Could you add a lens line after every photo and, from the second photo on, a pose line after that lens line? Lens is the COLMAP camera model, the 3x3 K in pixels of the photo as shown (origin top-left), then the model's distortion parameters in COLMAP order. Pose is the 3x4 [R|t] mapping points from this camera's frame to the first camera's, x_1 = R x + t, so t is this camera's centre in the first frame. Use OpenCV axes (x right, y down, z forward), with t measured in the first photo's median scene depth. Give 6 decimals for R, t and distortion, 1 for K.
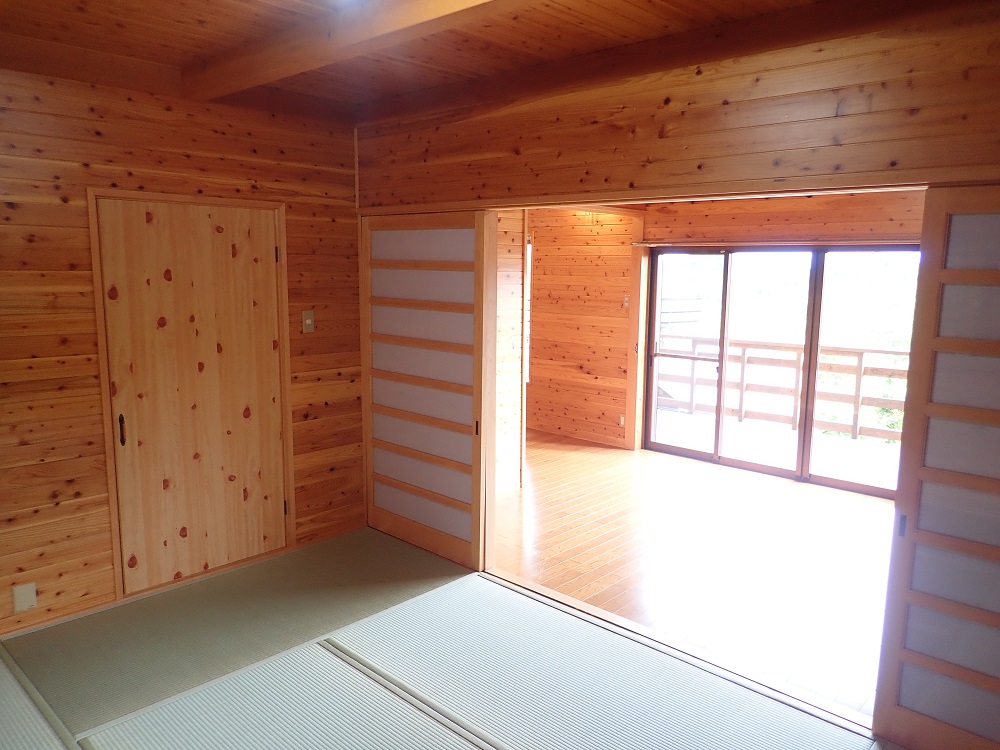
lens RADIAL K [[735.7, 0, 498.0], [0, 735.7, 371.9], [0, 0, 1]] dist [0.006180, -0.008038]
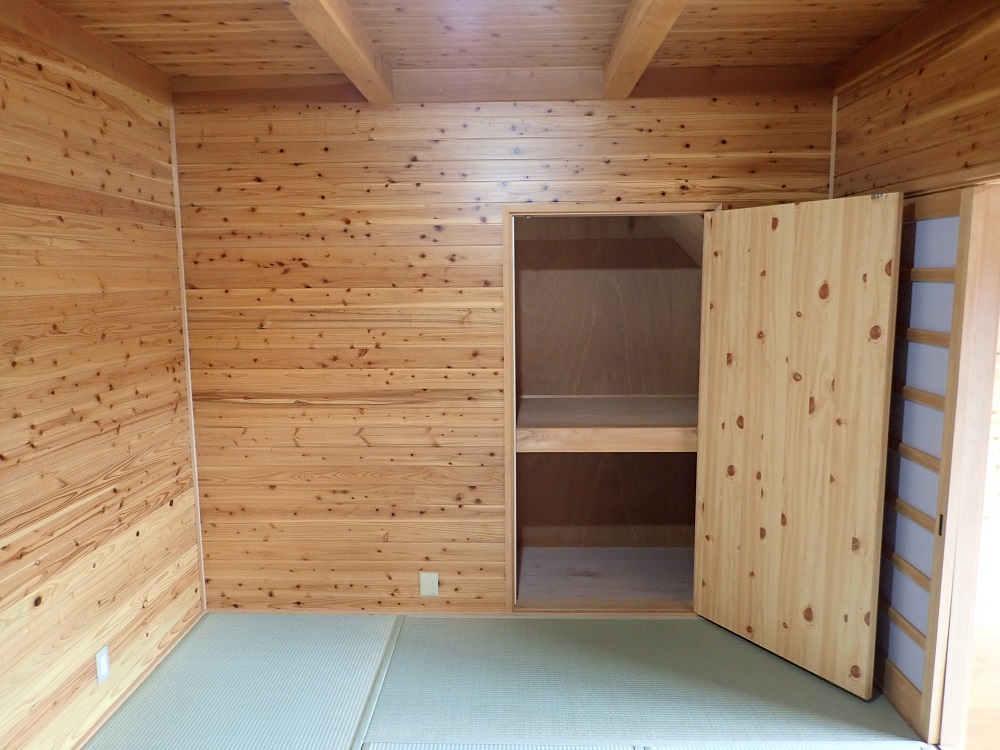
lens RADIAL K [[735.7, 0, 499.8], [0, 735.7, 377.0], [0, 0, 1]] dist [0.006180, -0.008038]
pose [[0.668957, 0.083423, -0.738605, 0.205642], [-0.088558, 0.995549, 0.032237, -0.045056], [0.738007, 0.043844, 0.673368, 0.311158]]
